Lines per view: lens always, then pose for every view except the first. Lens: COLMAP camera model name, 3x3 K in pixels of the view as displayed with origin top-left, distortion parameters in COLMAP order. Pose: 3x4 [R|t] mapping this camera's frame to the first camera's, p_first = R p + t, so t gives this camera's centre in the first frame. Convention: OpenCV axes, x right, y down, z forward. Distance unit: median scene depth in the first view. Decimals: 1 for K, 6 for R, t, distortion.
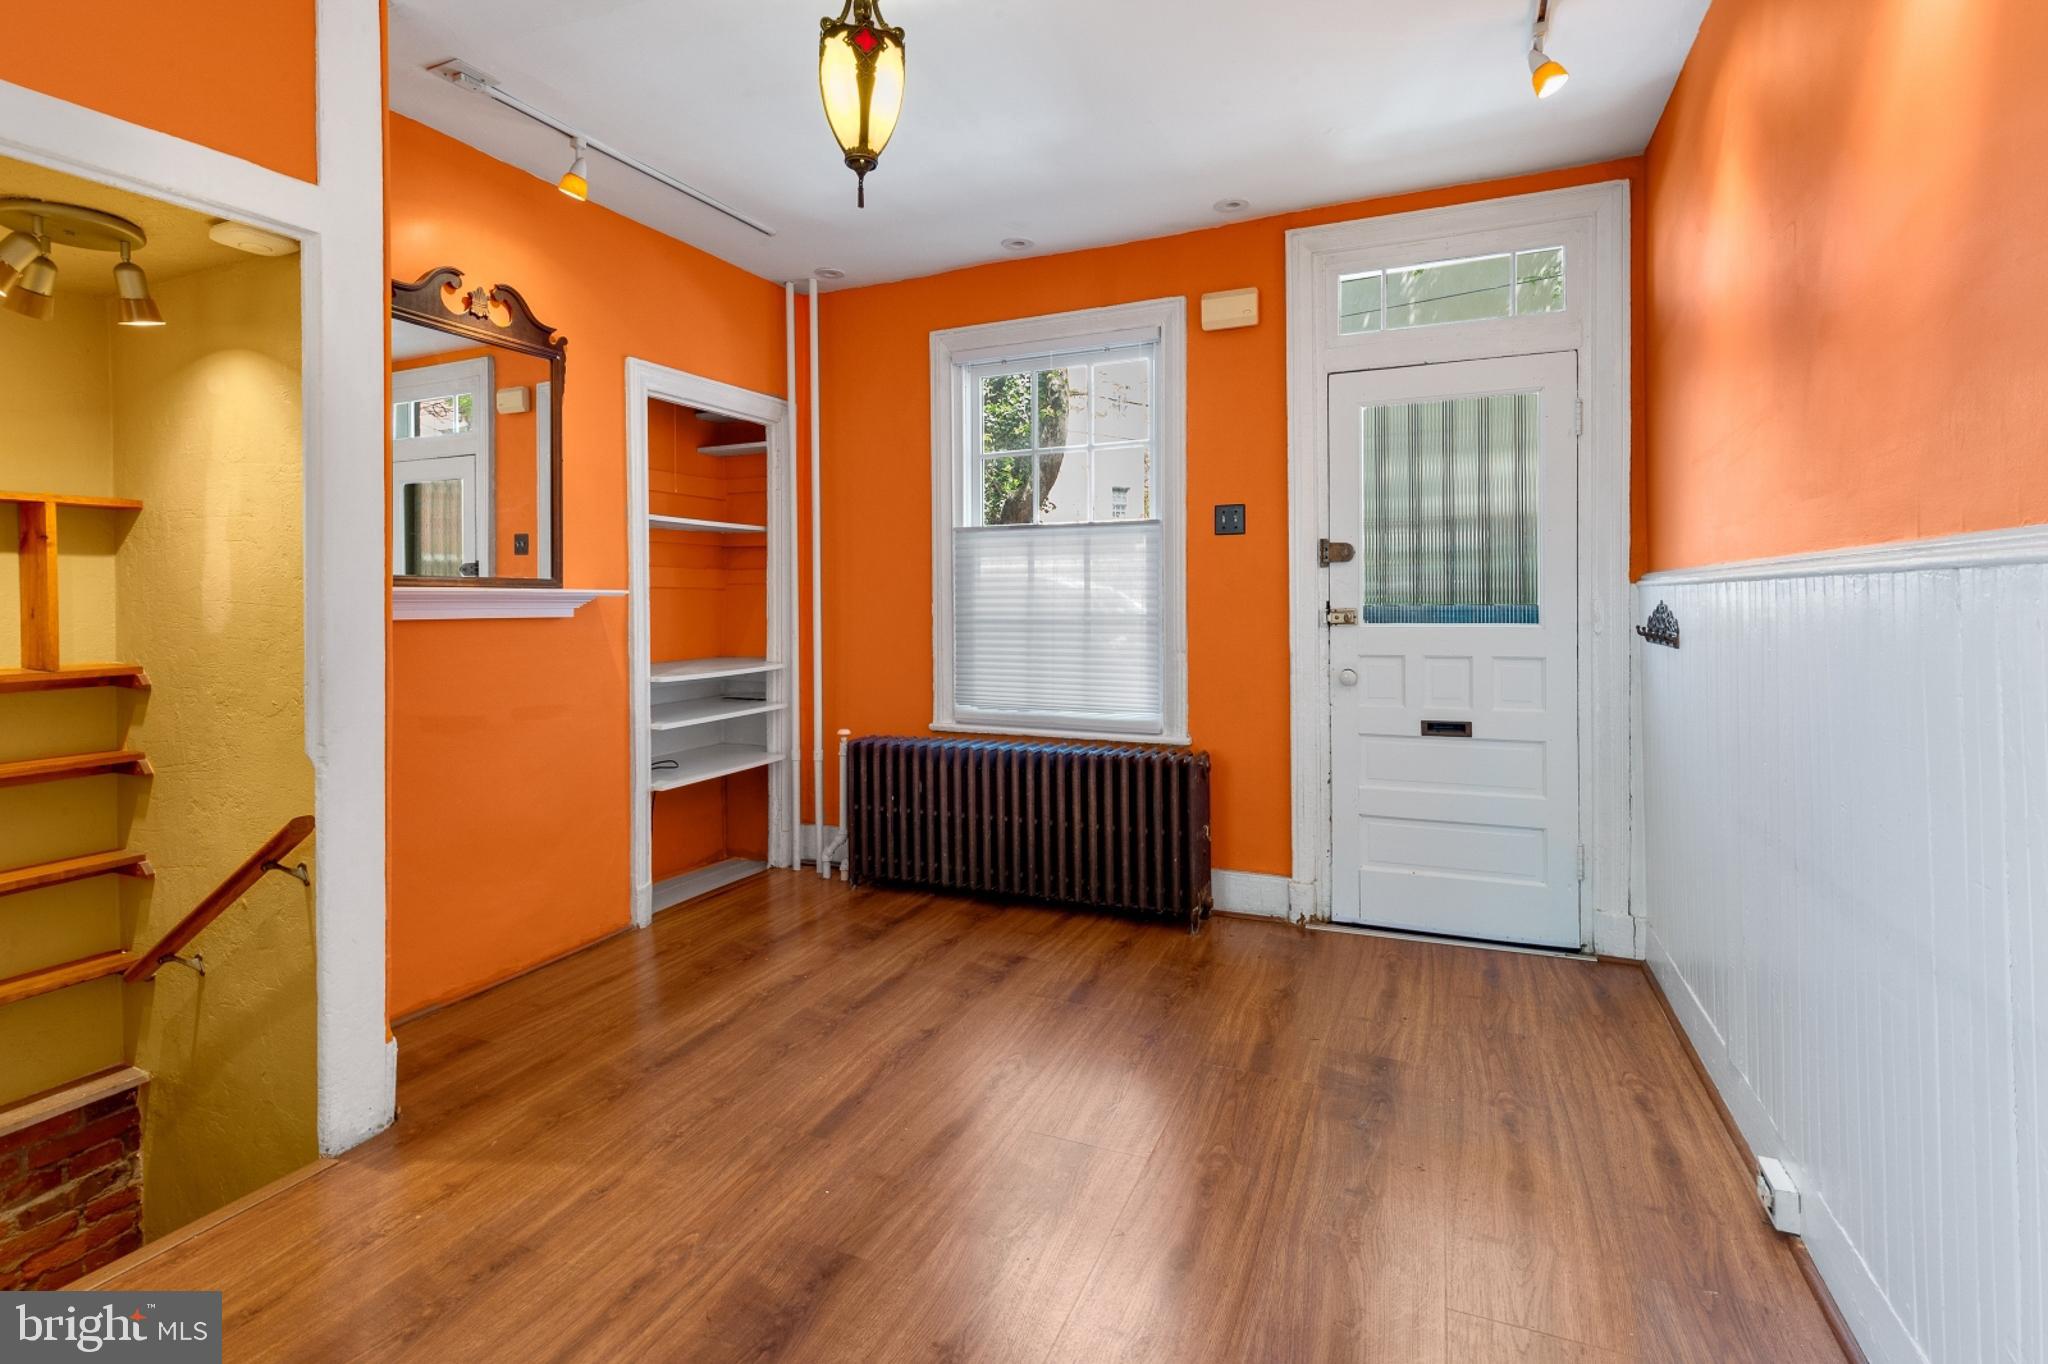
lens RADIAL K [[947.5, 0, 1009.7], [0, 947.5, 628.7], [0, 0, 1]] dist [-0.003931, 0.000043]
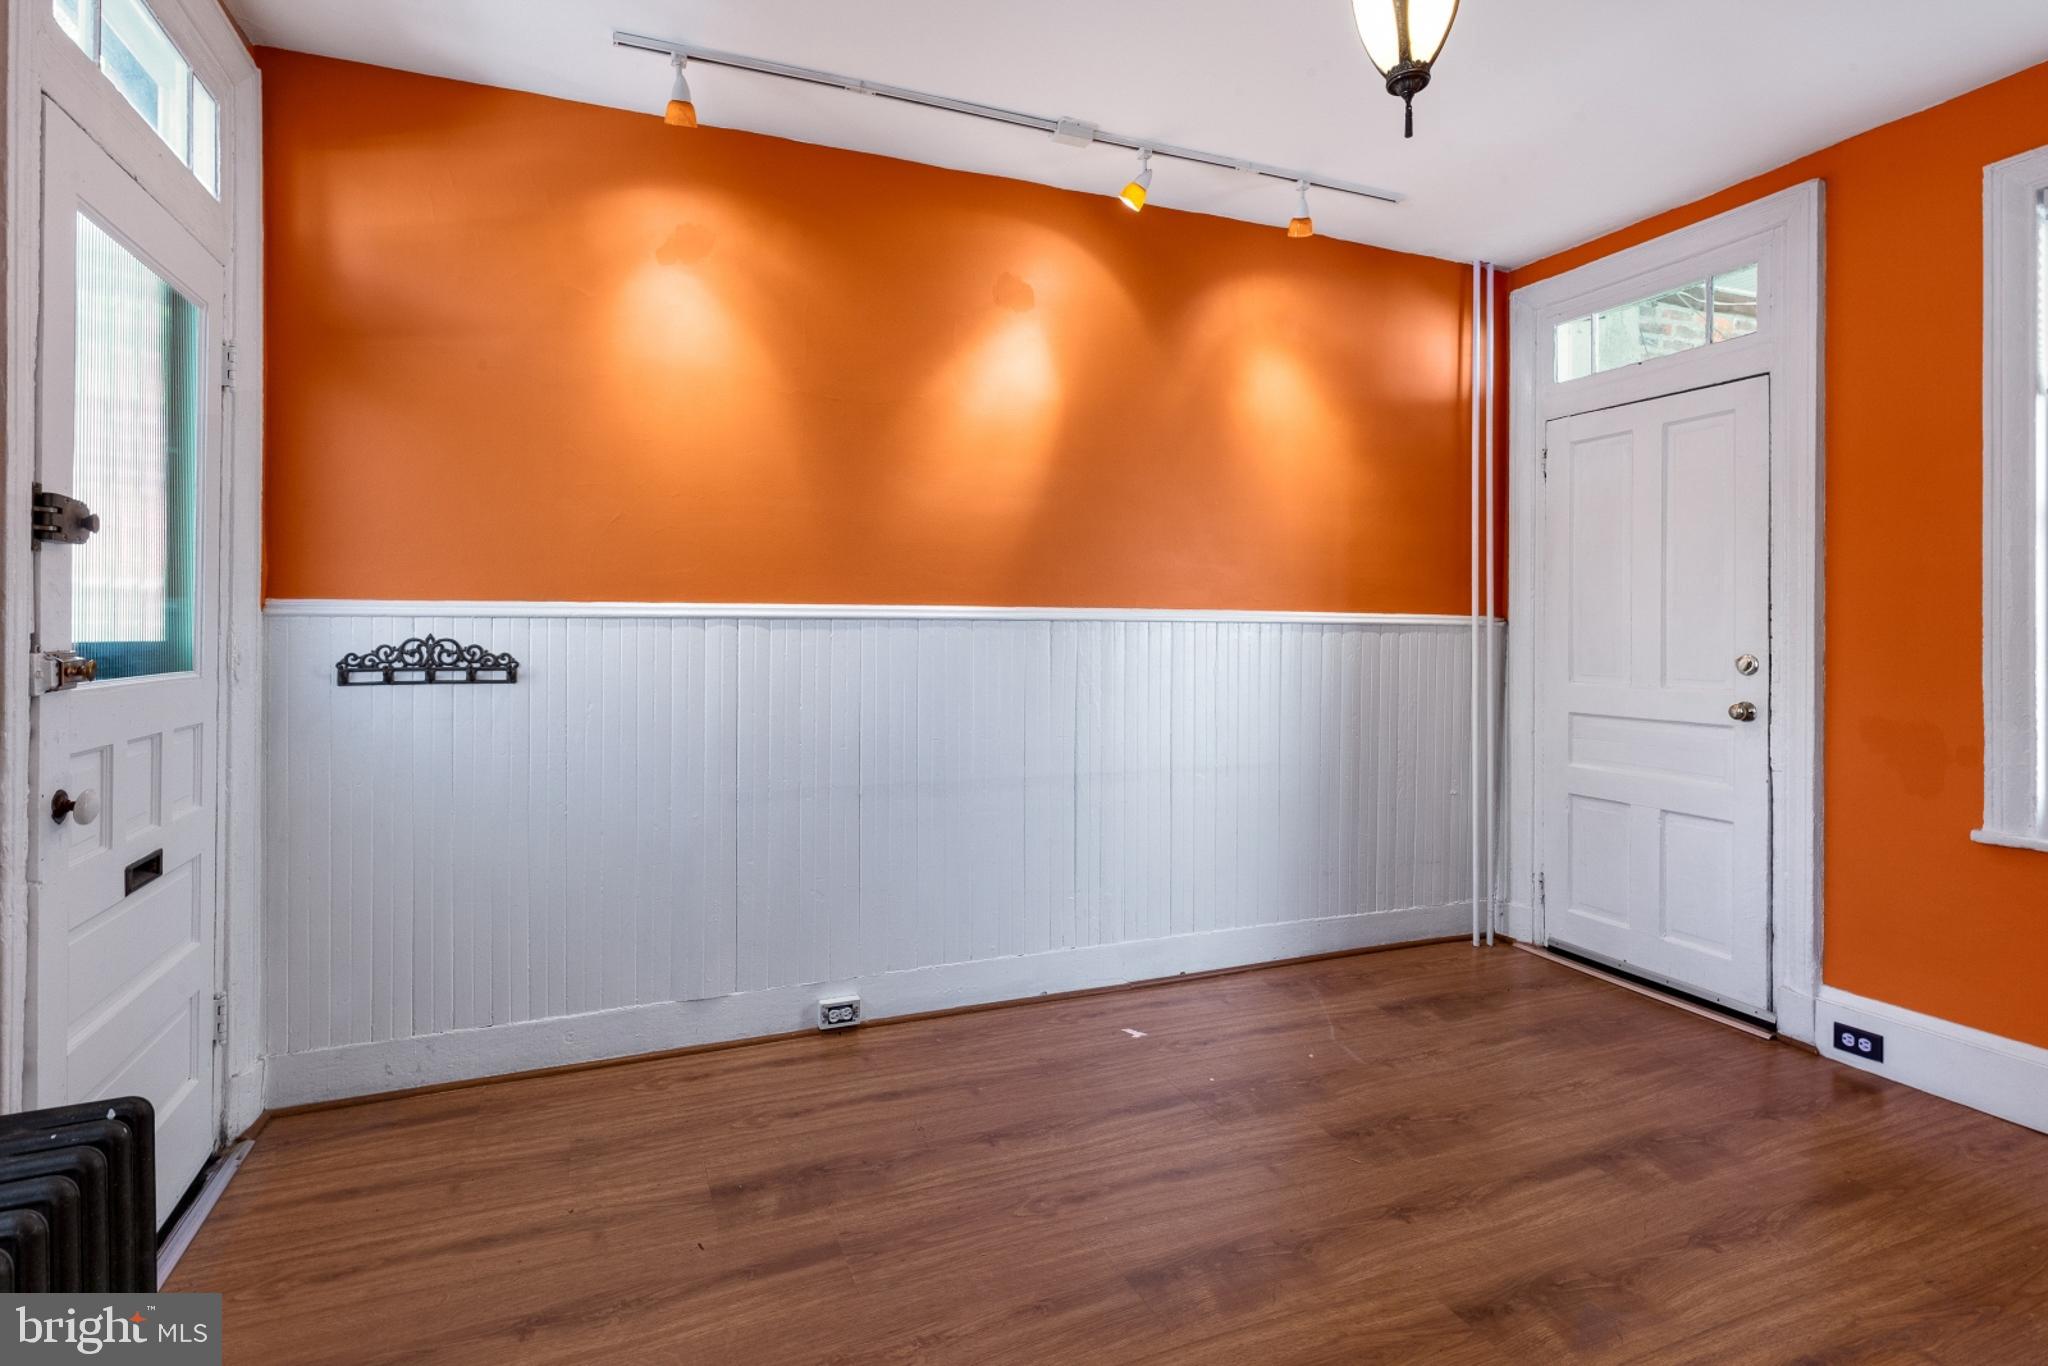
lens RADIAL K [[978.7, 0, 1015.6], [0, 978.7, 643.1], [0, 0, 1]] dist [0.002951, -0.000789]
pose [[-0.717772, 0.000976, 0.696278, -0.290606], [0.023877, 0.999445, 0.023213, -0.024811], [-0.695869, 0.033286, -0.717397, 1.082063]]
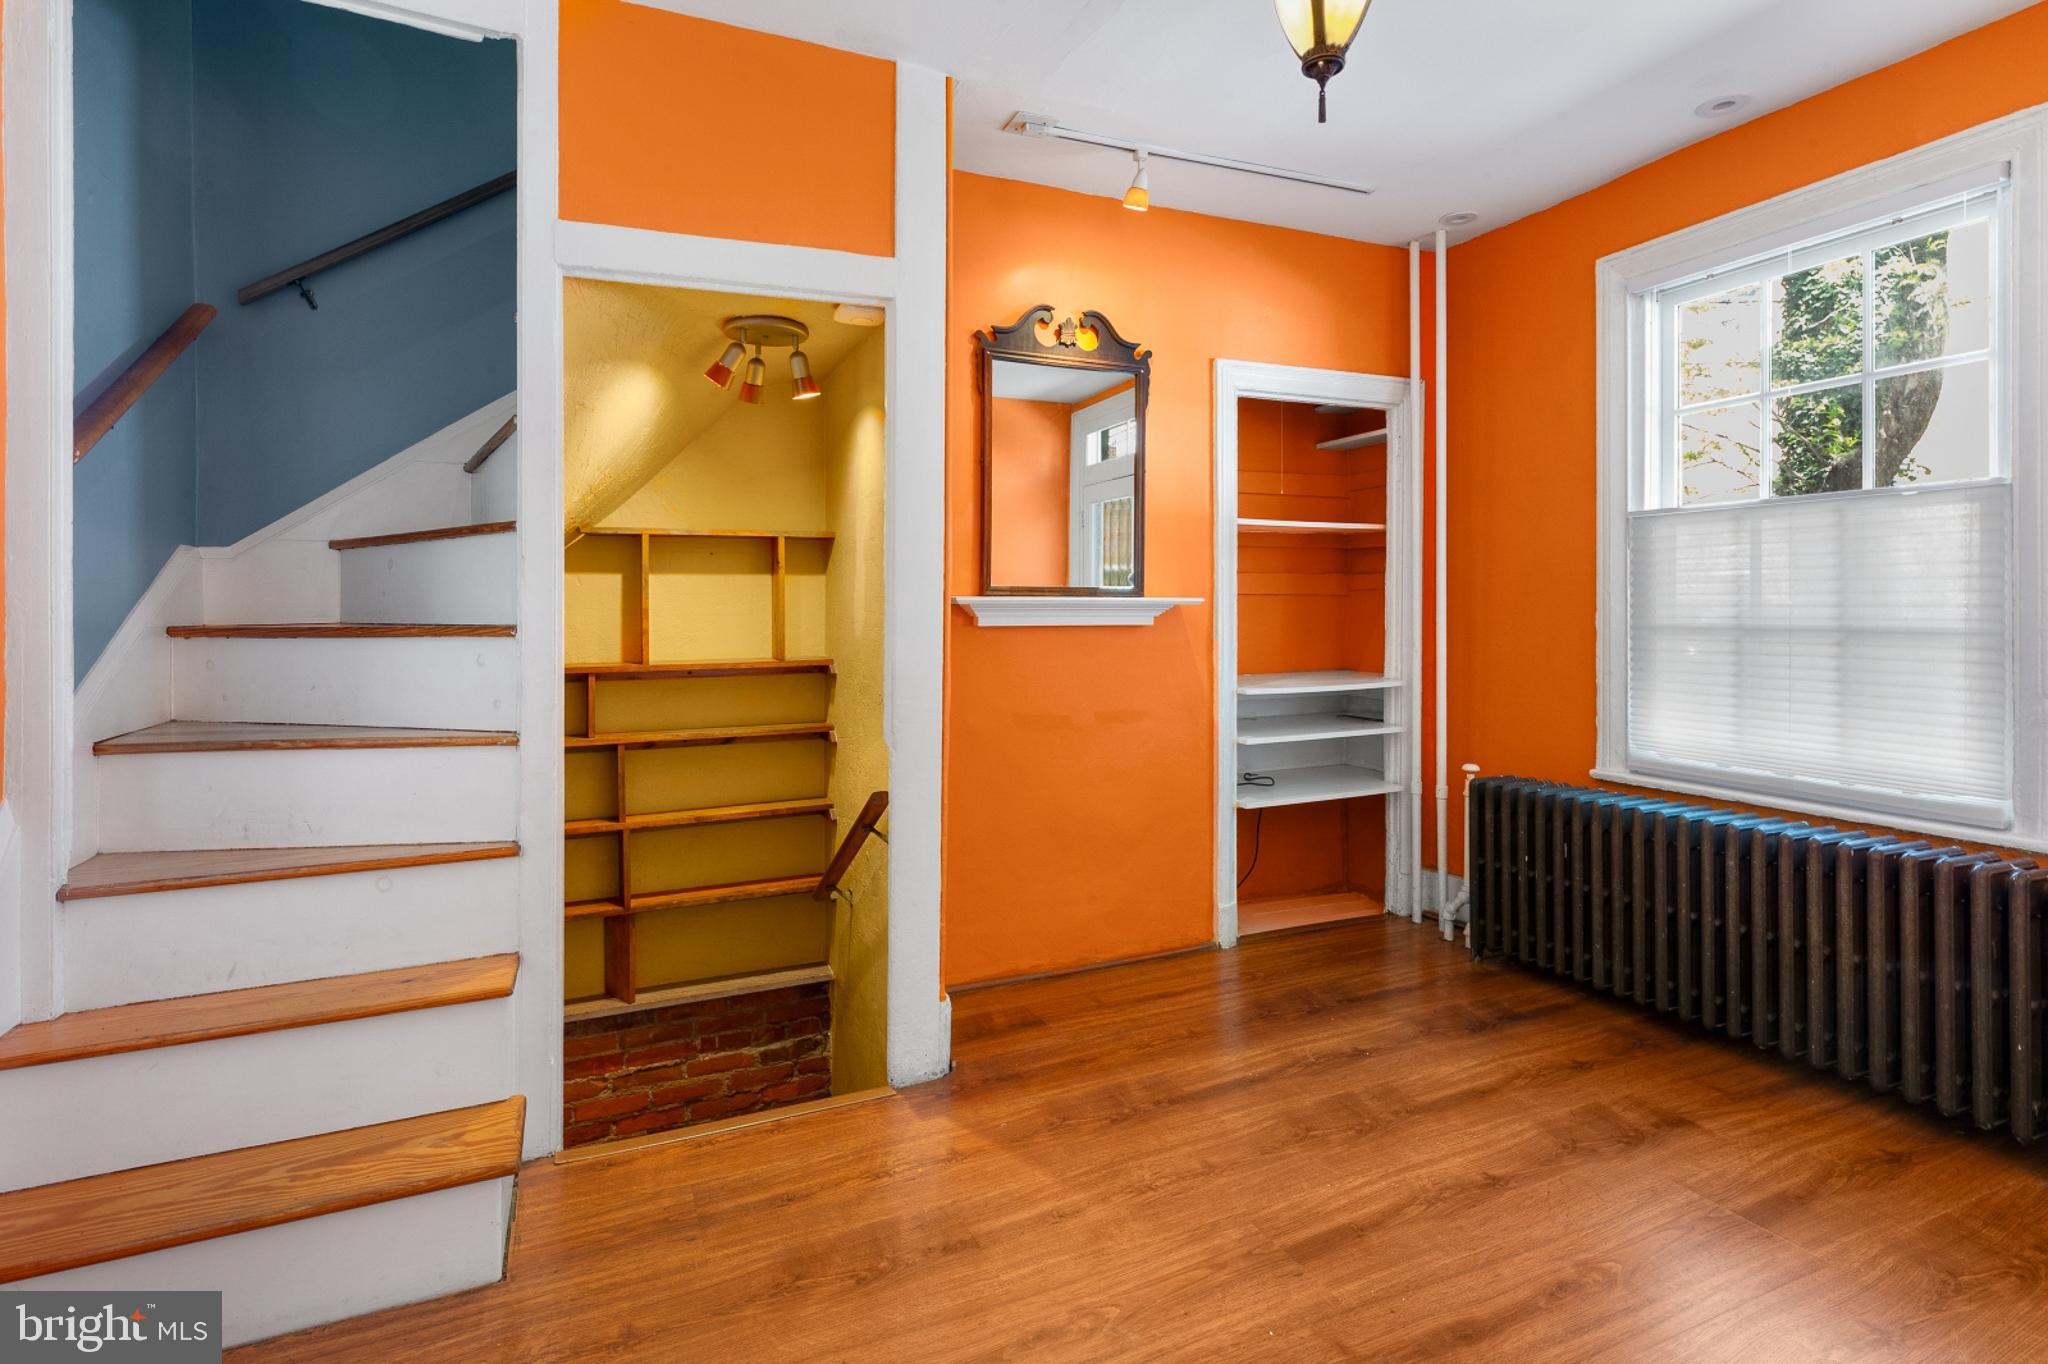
lens RADIAL K [[967.8, 0, 1004.7], [0, 967.8, 620.9], [0, 0, 1]] dist [0.002930, -0.001953]
pose [[0.741349, 0.010810, -0.671032, 0.115832], [-0.019942, 0.999784, -0.005925, -0.007365], [0.670823, 0.017774, 0.741405, 0.127404]]
